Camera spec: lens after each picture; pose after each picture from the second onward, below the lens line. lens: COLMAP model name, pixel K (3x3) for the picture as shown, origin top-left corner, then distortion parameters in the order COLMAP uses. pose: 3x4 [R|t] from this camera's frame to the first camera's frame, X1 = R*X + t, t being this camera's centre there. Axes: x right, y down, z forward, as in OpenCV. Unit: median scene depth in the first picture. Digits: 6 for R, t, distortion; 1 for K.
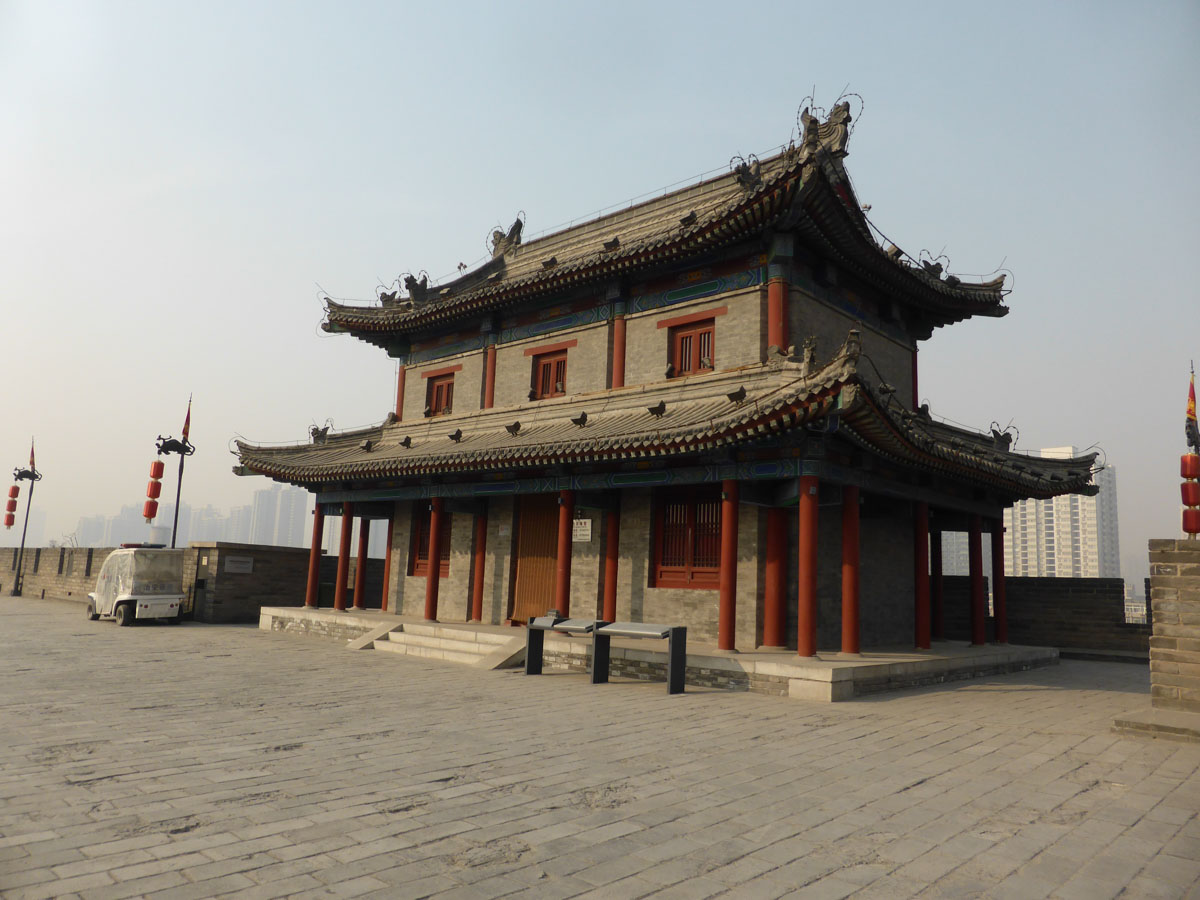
lens RADIAL K [[876.6, 0, 600.0], [0, 876.6, 450.0], [0, 0, 1]] dist [-0.077218, 0.089424]
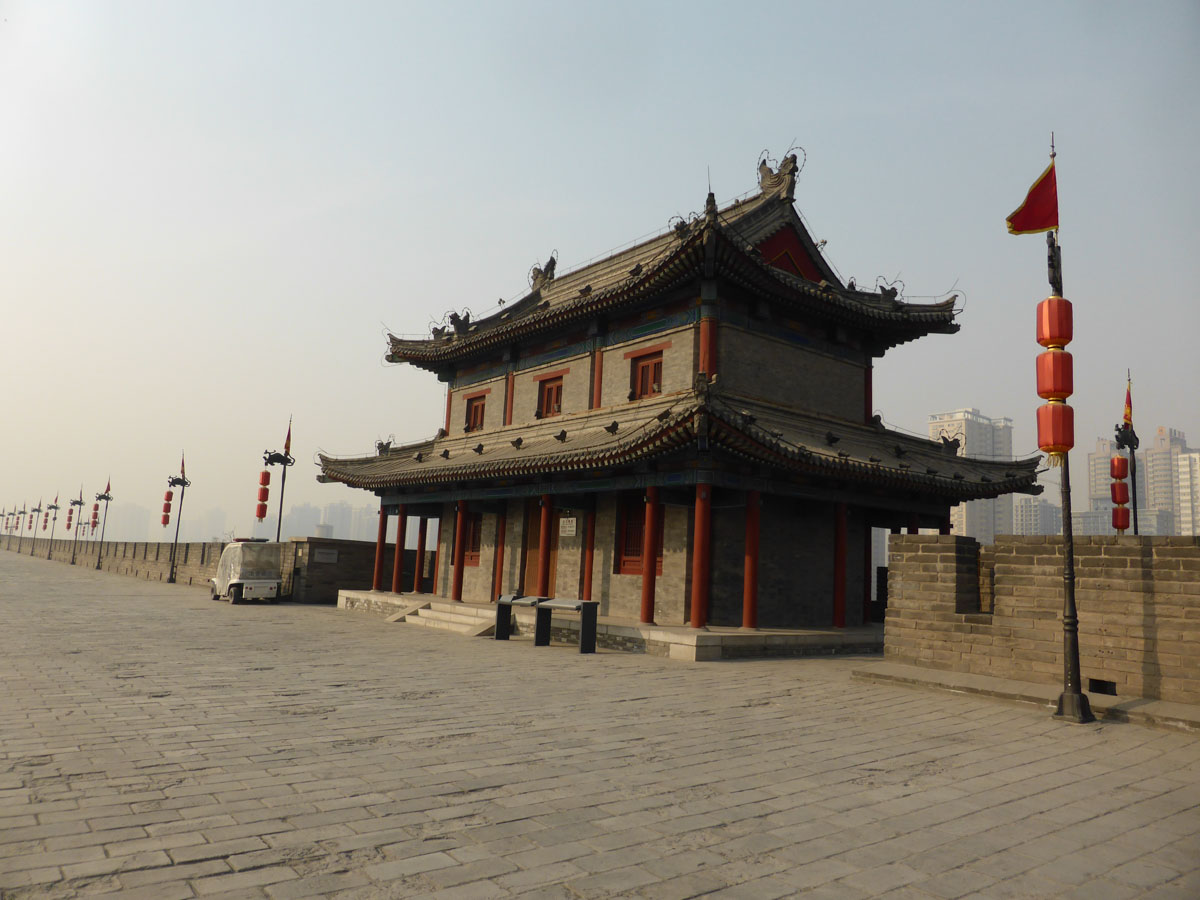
lens RADIAL K [[876.6, 0, 600.0], [0, 876.6, 450.0], [0, 0, 1]] dist [-0.077218, 0.089424]
pose [[0.986604, -0.015562, -0.162392, 0.202619], [0.016190, 0.999866, 0.002542, -0.015879], [0.162330, -0.005137, 0.986723, -0.172870]]
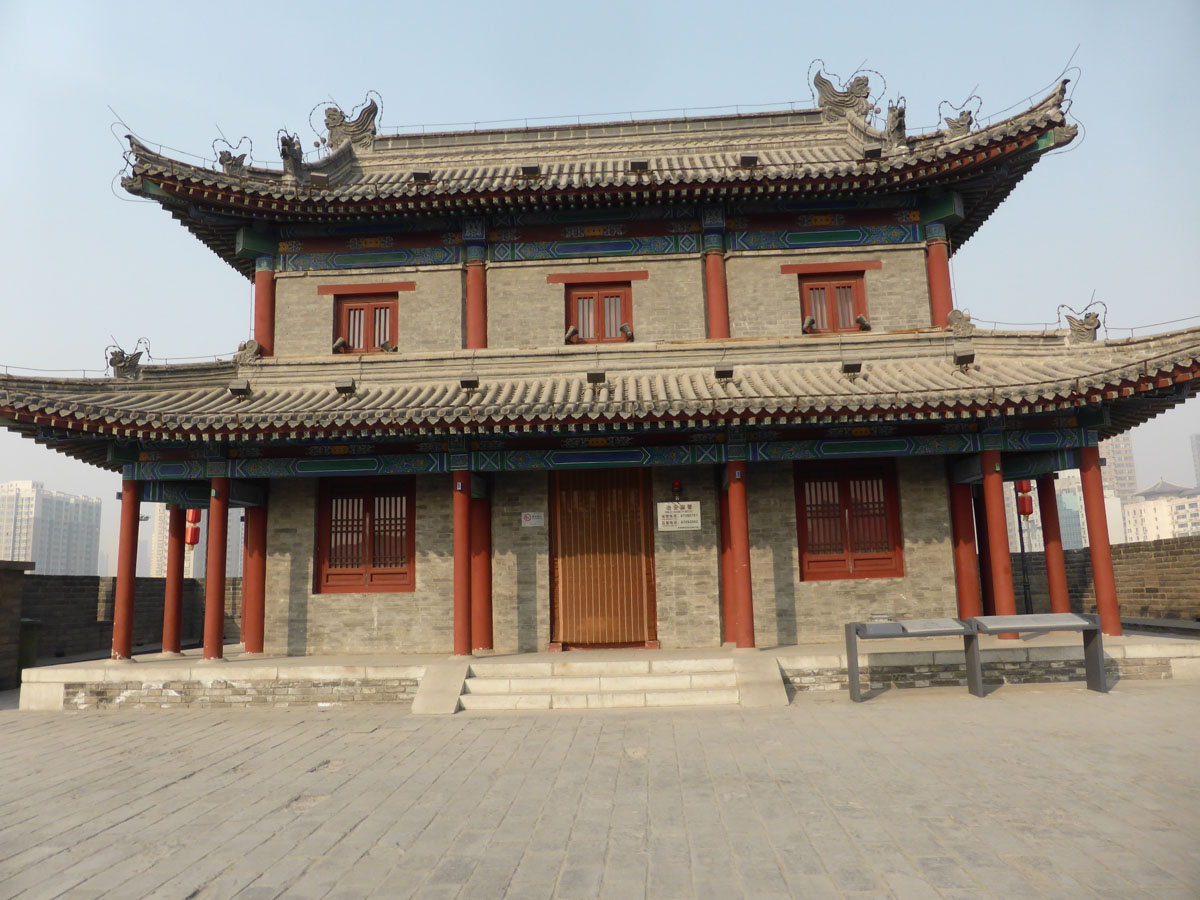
lens RADIAL K [[876.6, 0, 600.0], [0, 876.6, 450.0], [0, 0, 1]] dist [-0.077218, 0.089424]
pose [[0.767790, 0.039738, 0.639468, -0.533339], [-0.036373, 0.999169, -0.018419, 0.046877], [-0.639669, -0.009118, 0.768597, 0.417716]]
